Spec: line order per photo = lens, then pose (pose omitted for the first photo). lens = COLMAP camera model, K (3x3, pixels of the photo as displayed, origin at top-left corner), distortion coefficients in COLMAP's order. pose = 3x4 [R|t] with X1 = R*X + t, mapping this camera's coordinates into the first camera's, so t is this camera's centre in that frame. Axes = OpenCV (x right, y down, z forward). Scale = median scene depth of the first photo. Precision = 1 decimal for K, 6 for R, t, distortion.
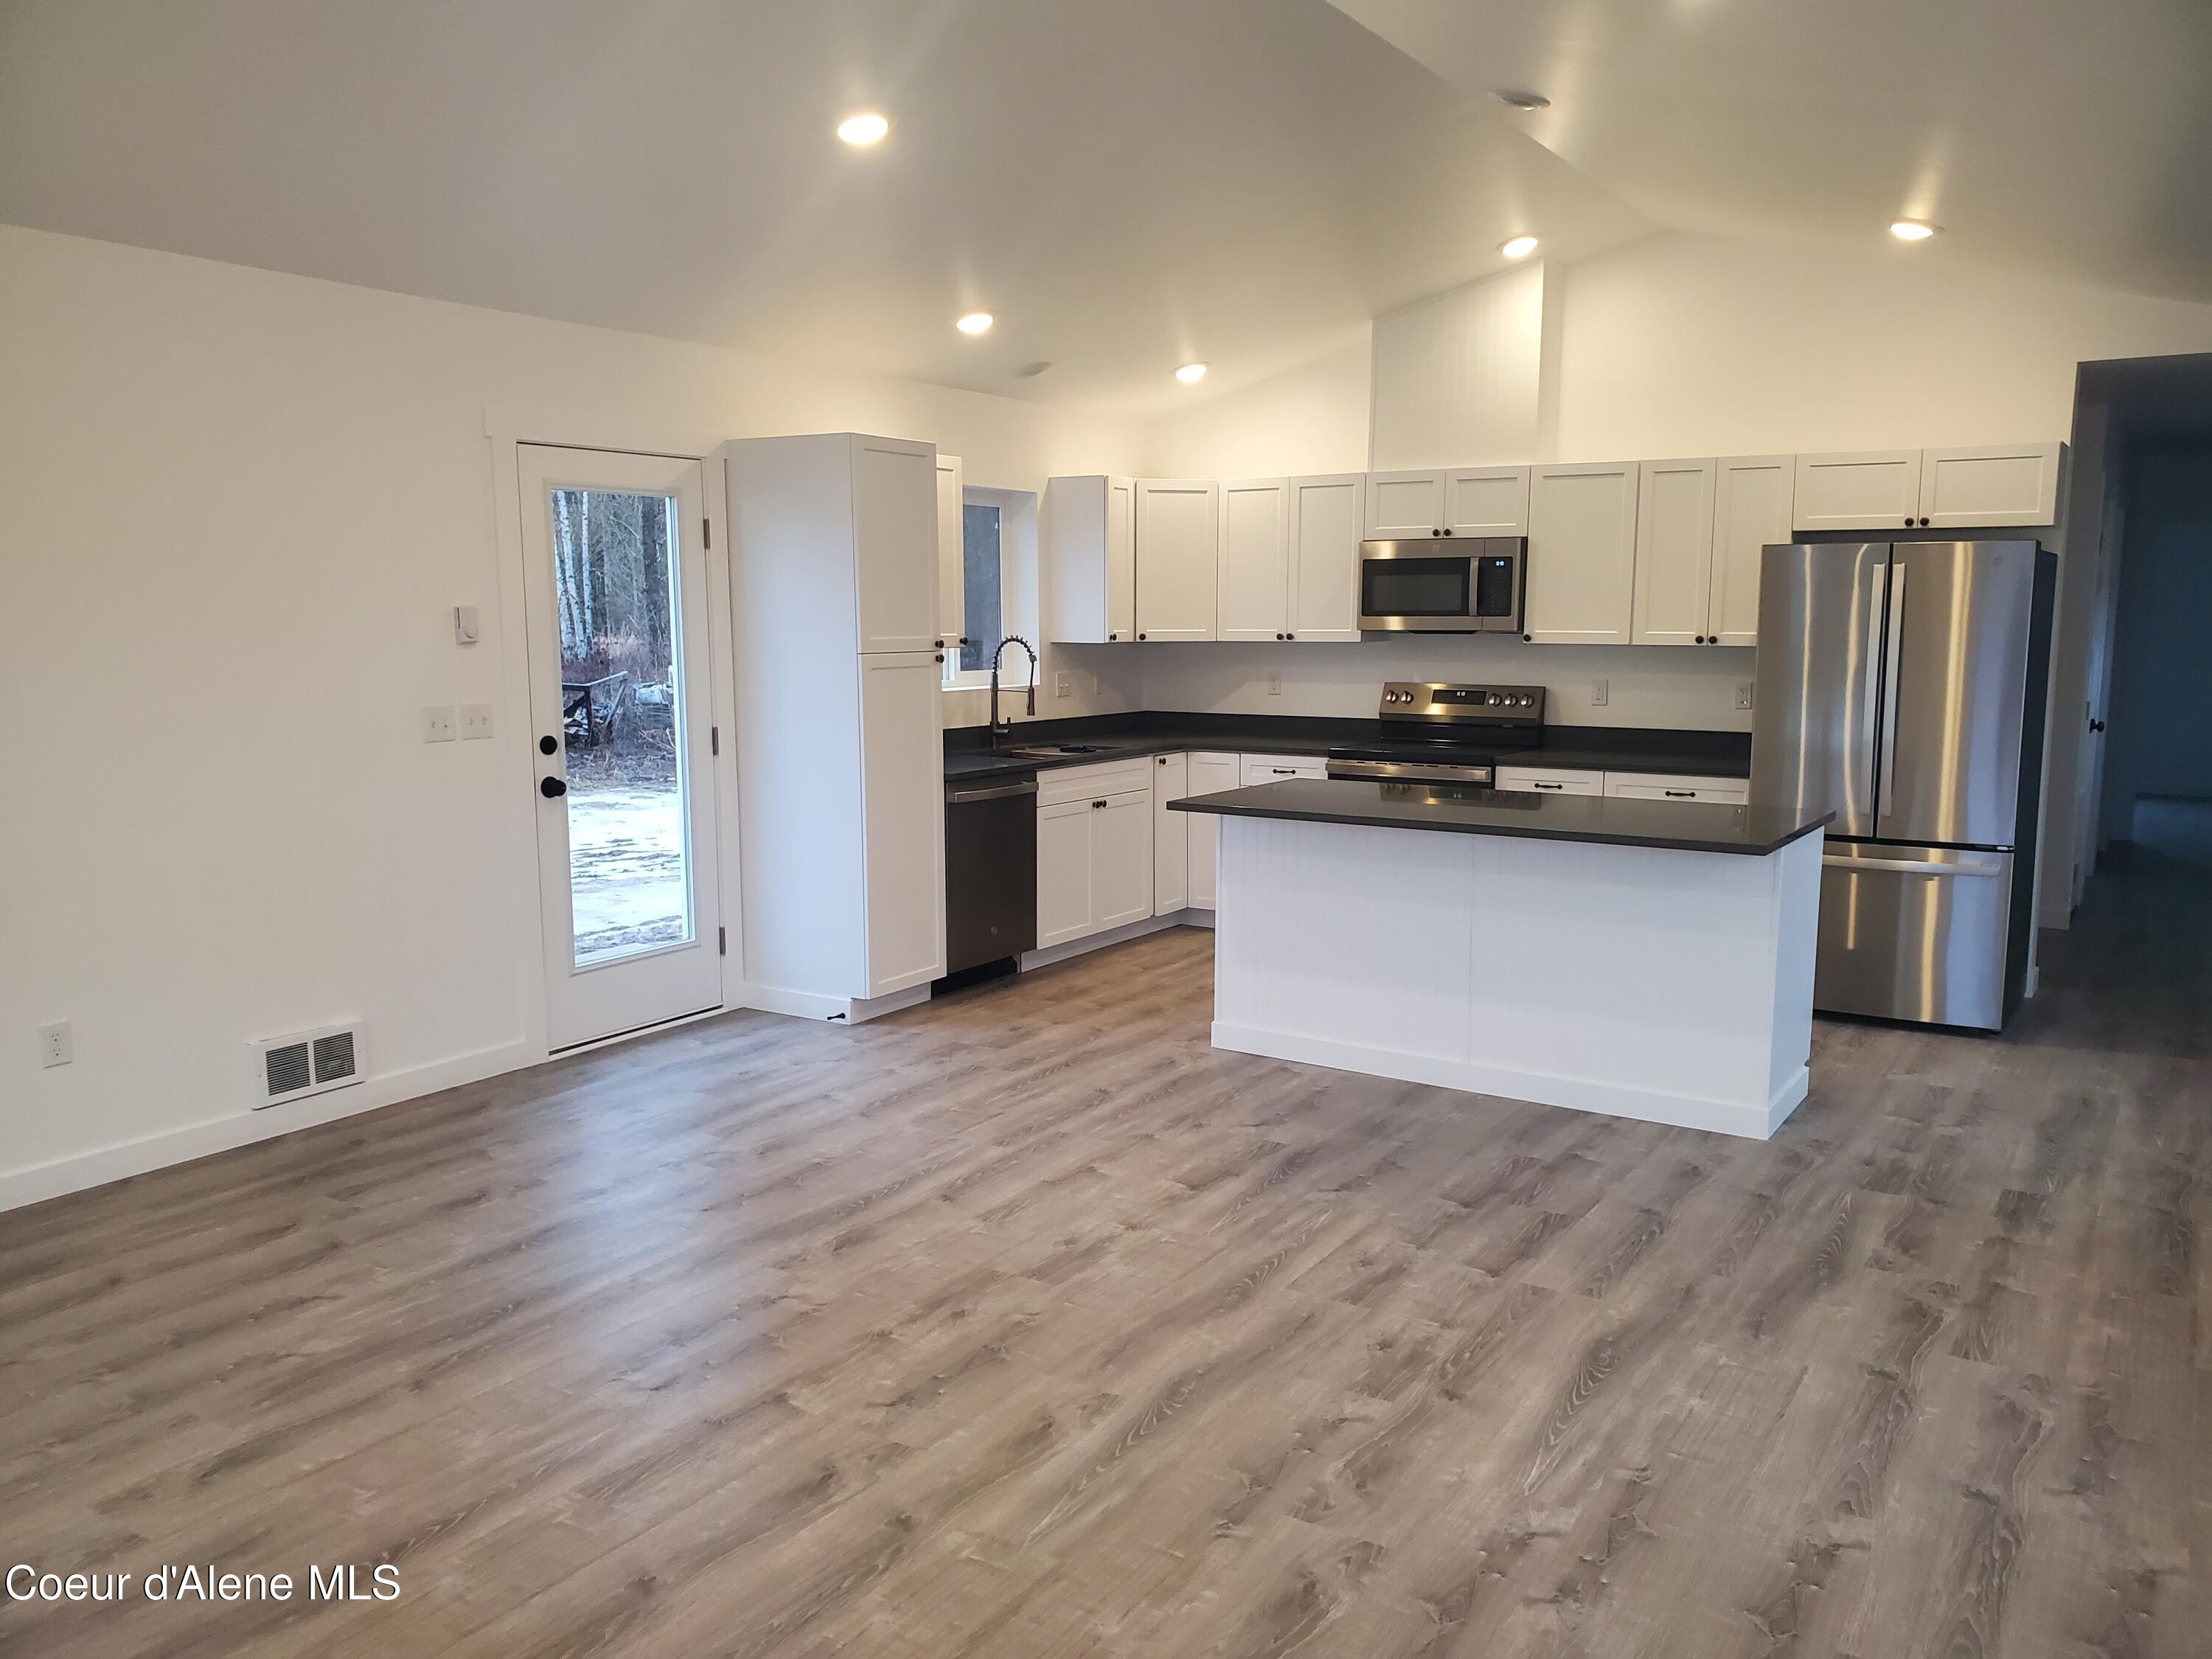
lens RADIAL K [[1716.5, 0, 1119.2], [0, 1716.5, 835.8], [0, 0, 1]] dist [0.051079, -0.015673]
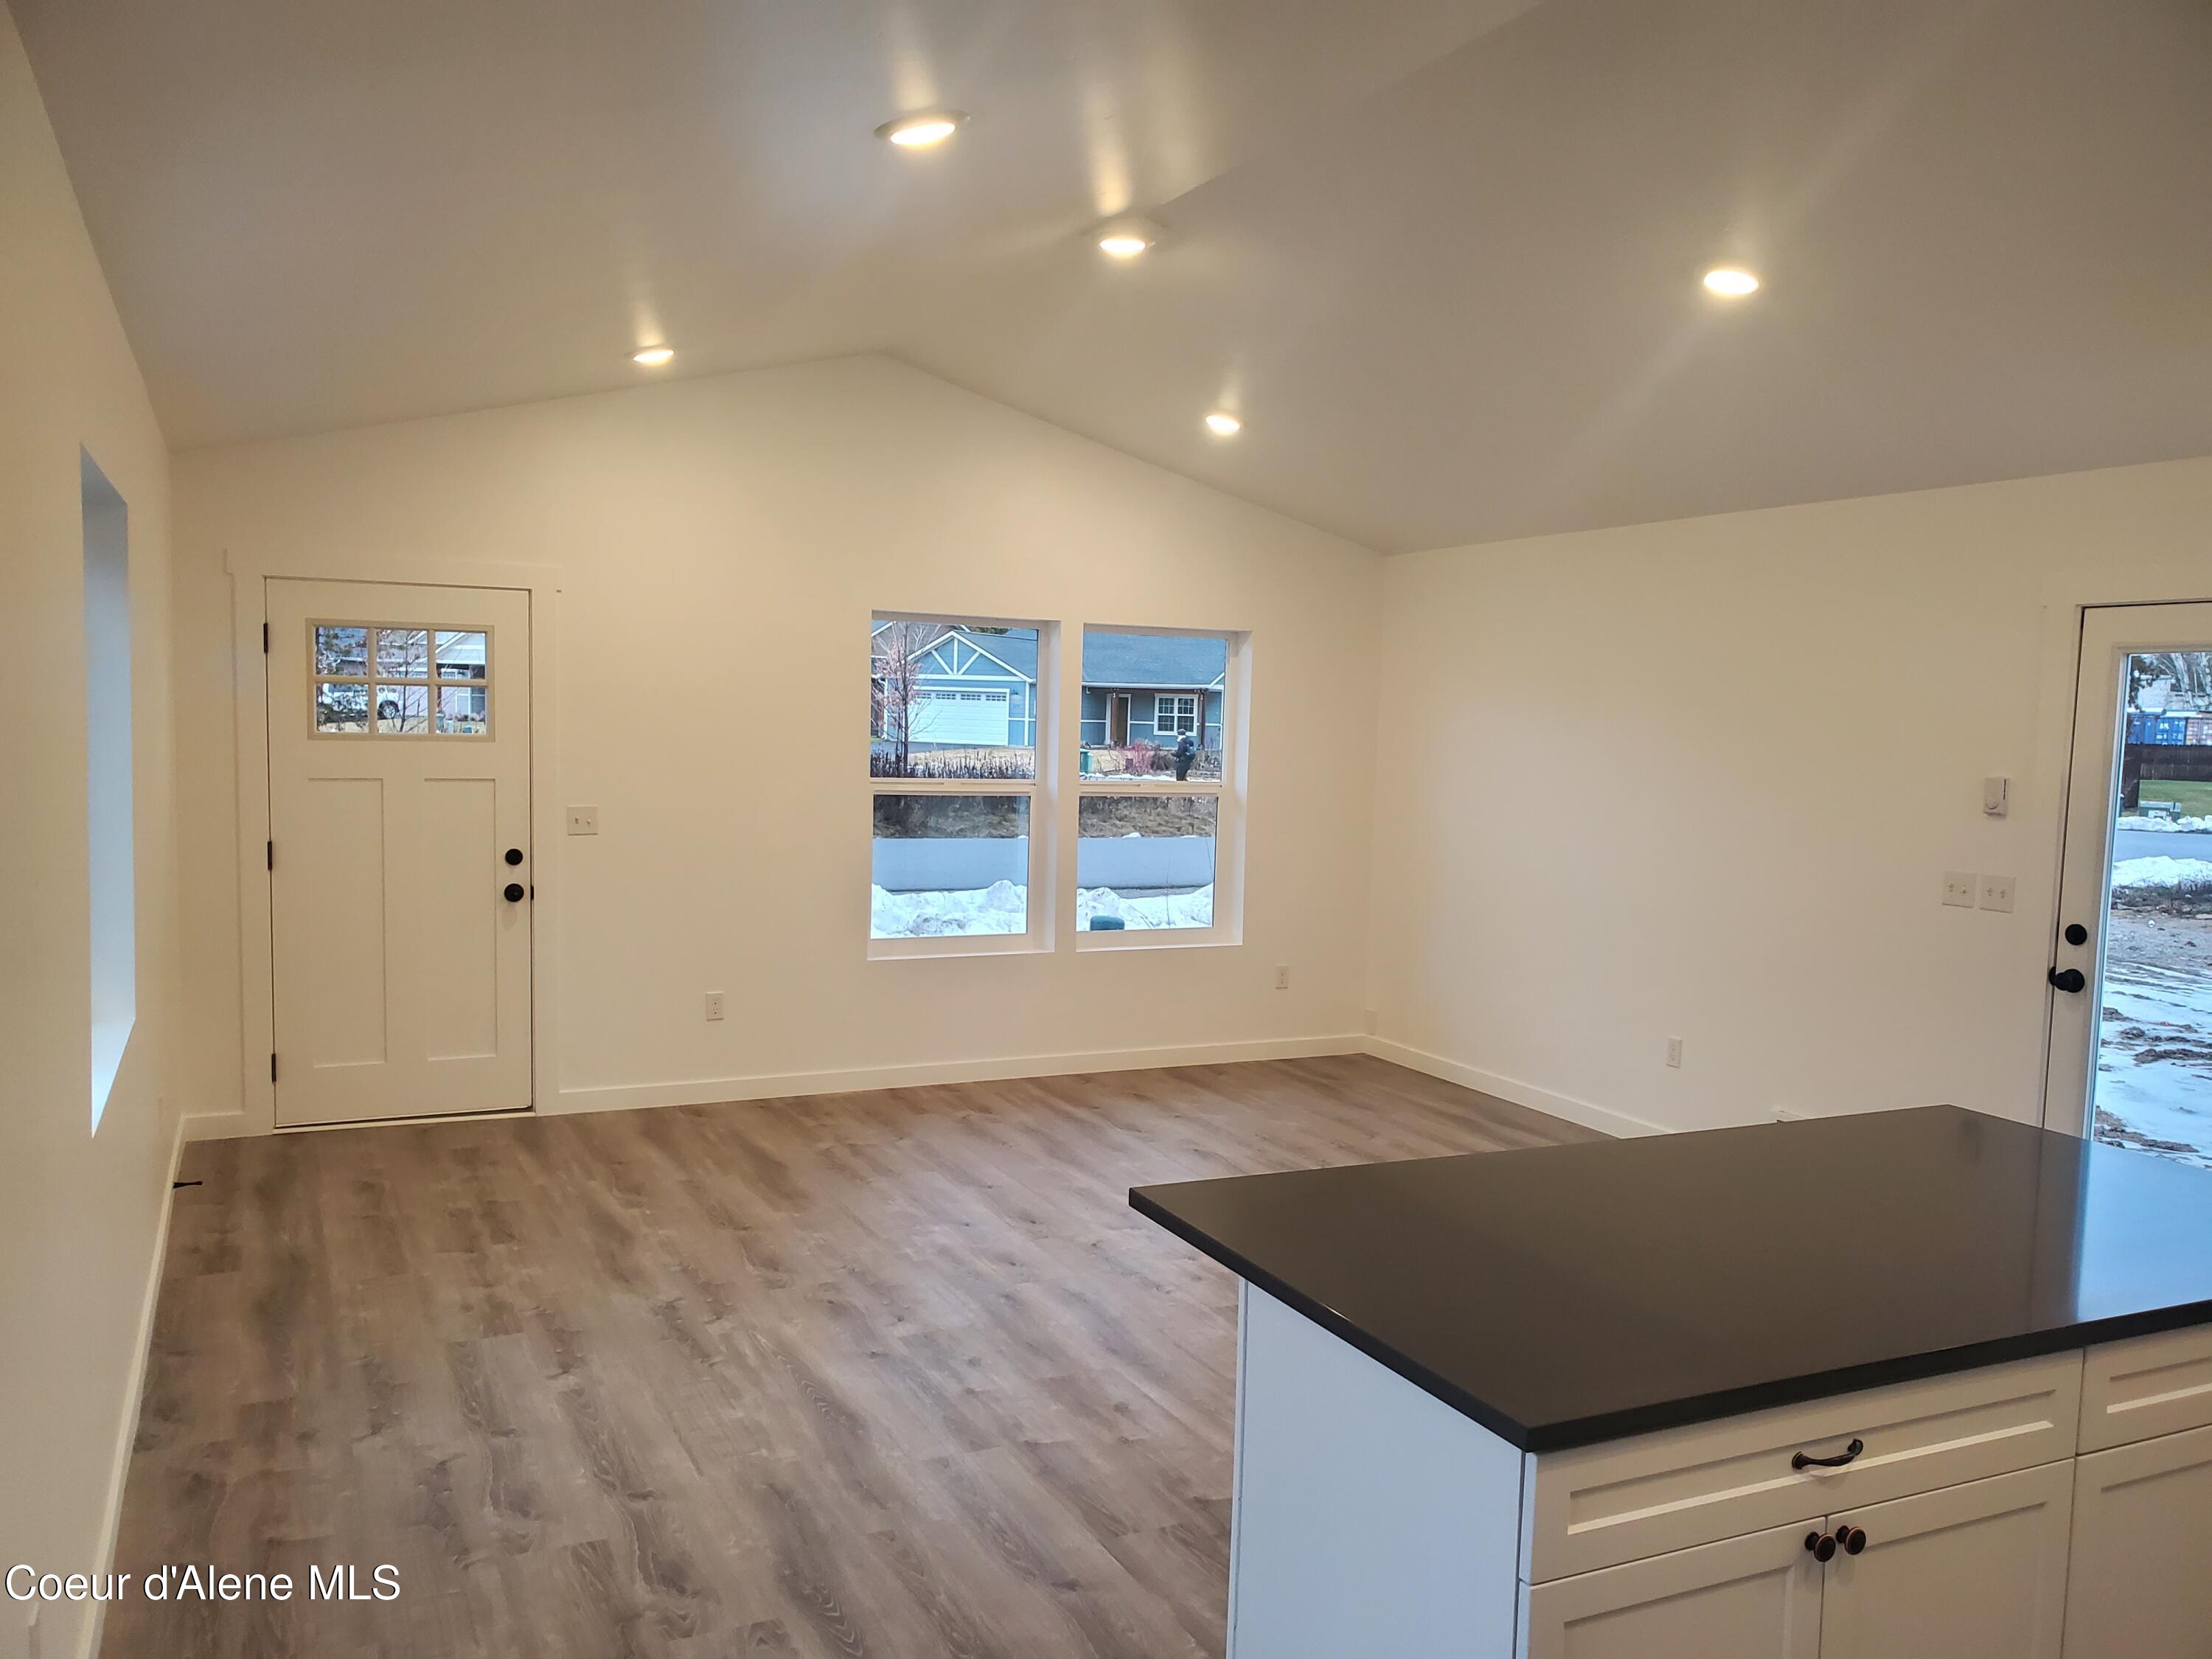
lens RADIAL K [[1716.5, 0, 1127.4], [0, 1716.5, 828.5], [0, 0, 1]] dist [0.051079, -0.015673]
pose [[-0.513383, 0.040631, -0.857197, 0.719844], [-0.145311, 0.980338, 0.133496, -0.159890], [0.845767, 0.193095, -0.497385, 1.044388]]
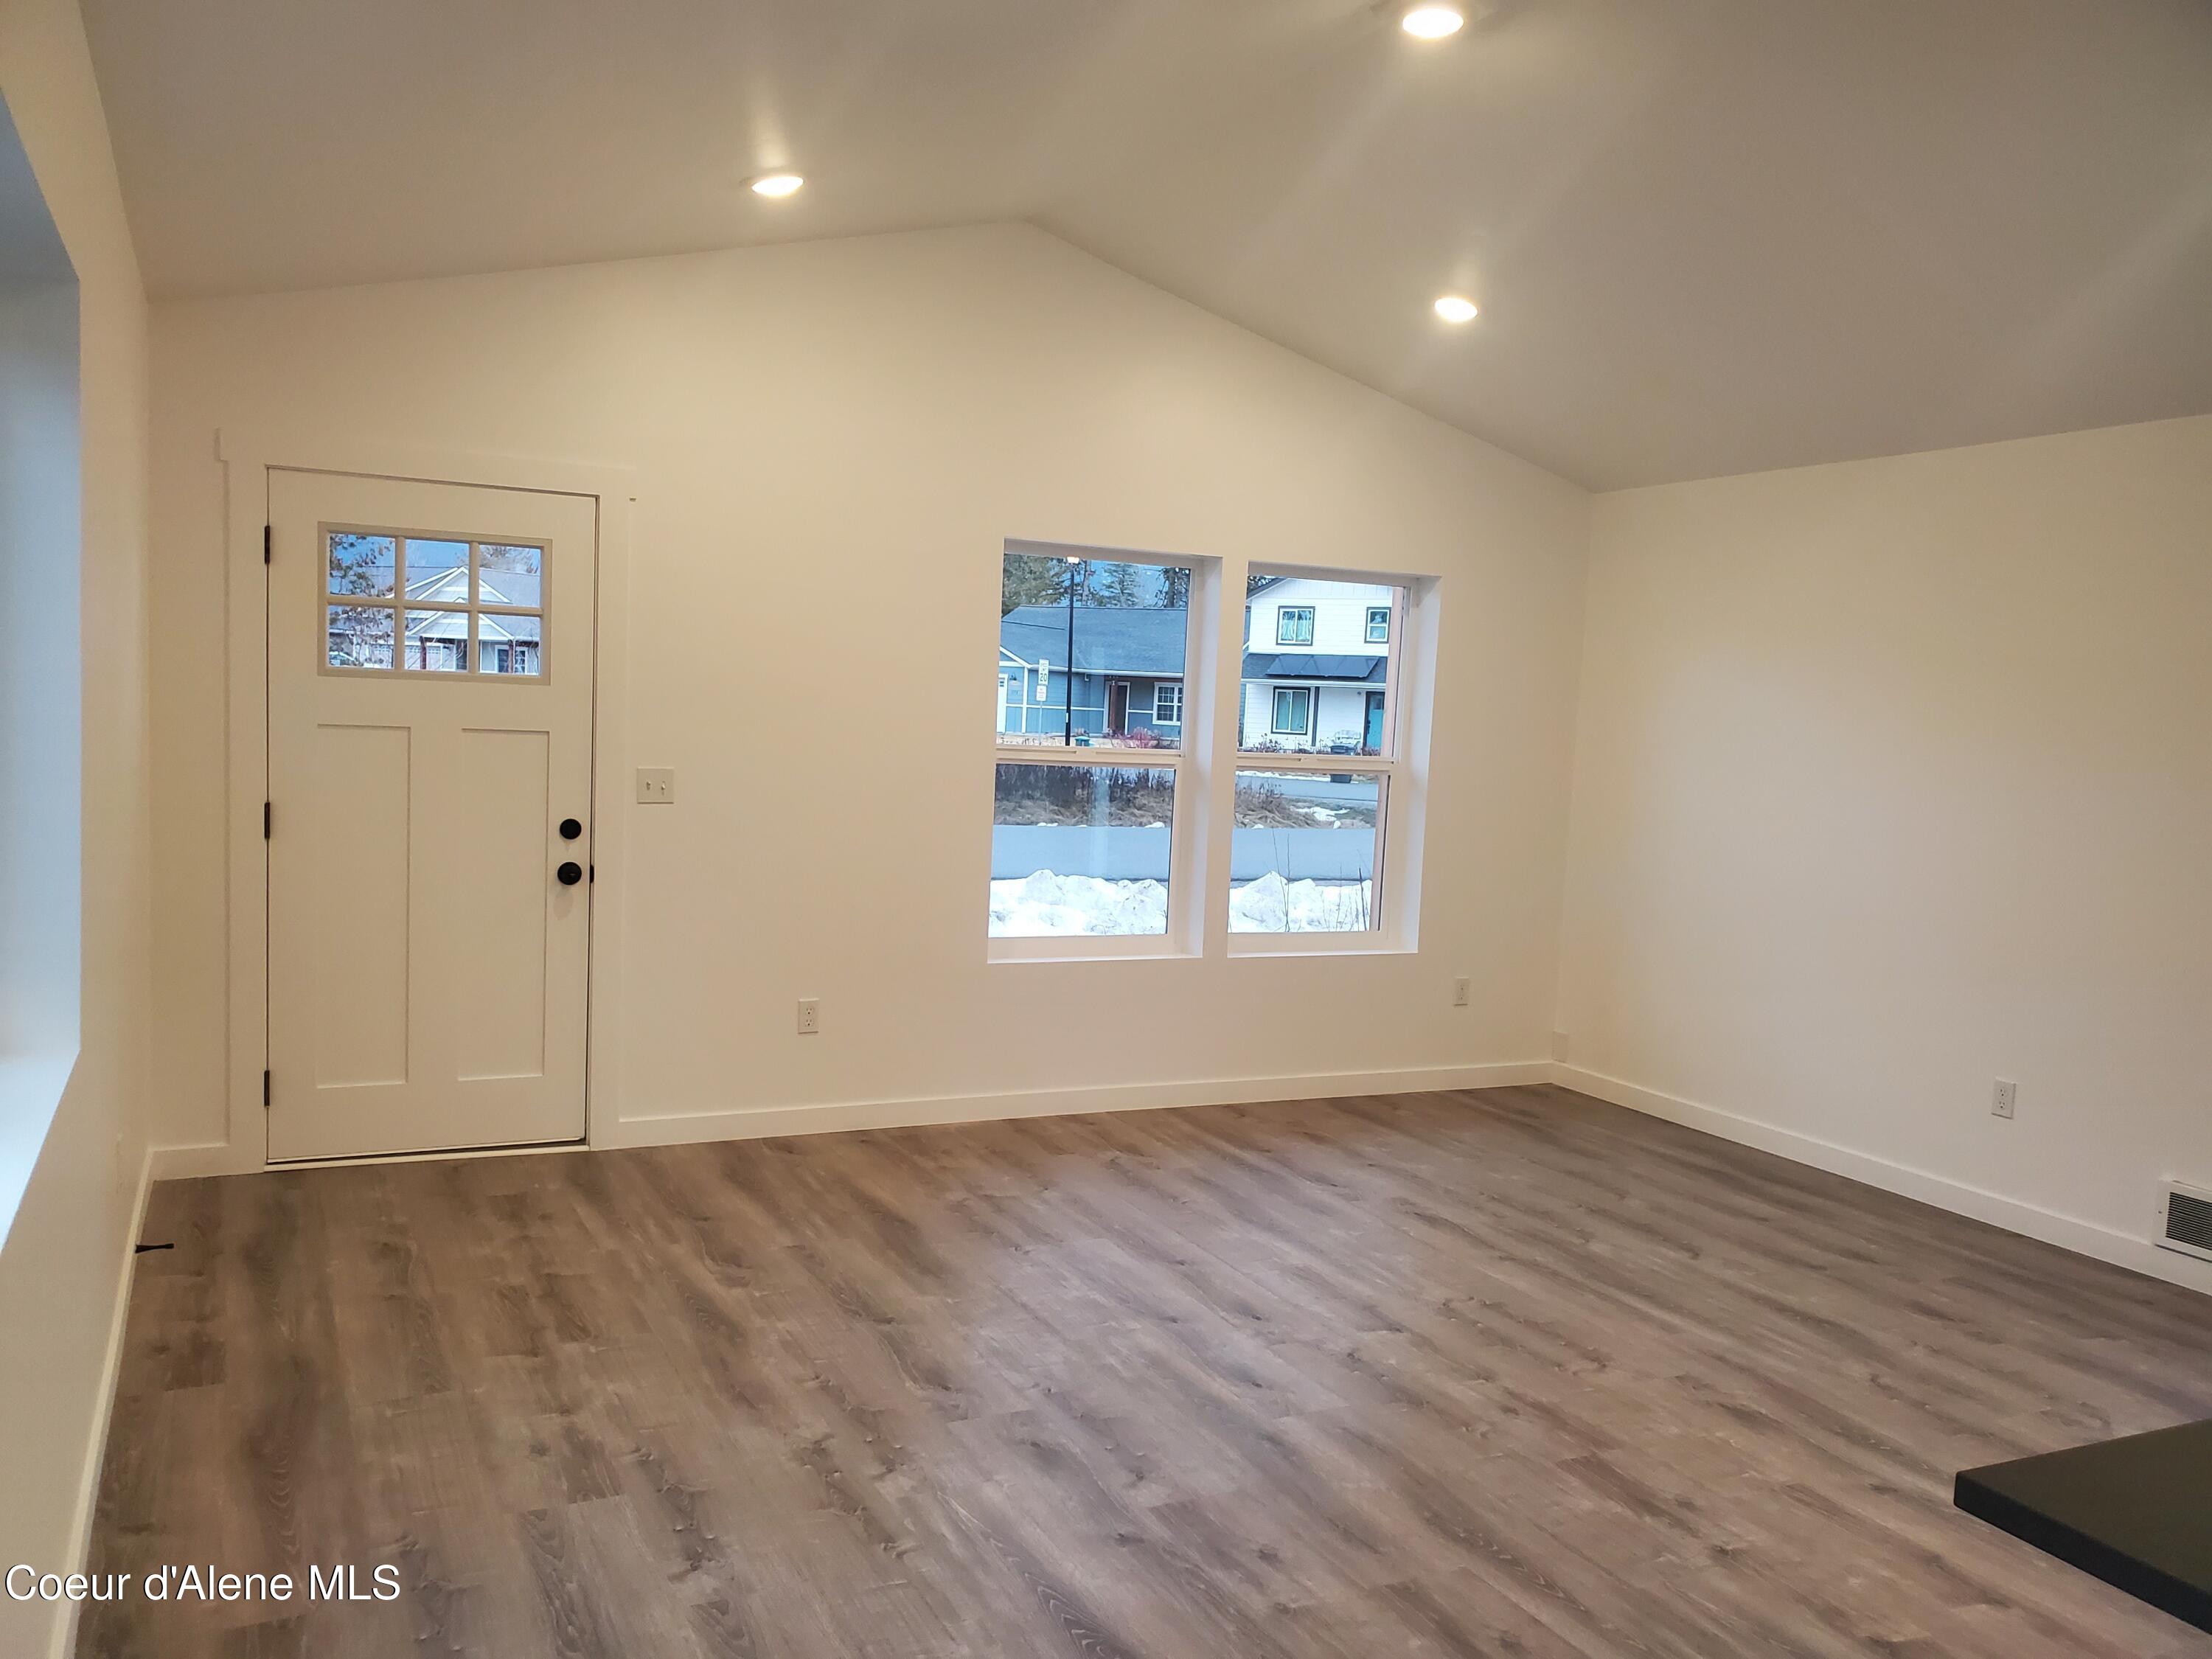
lens RADIAL K [[1716.5, 0, 1118.3], [0, 1716.5, 819.7], [0, 0, 1]] dist [0.051079, -0.015673]
pose [[-0.507770, 0.030187, -0.860964, 0.586874], [-0.165279, 0.977408, 0.131746, -0.101700], [0.845490, 0.209196, -0.491309, 0.825507]]
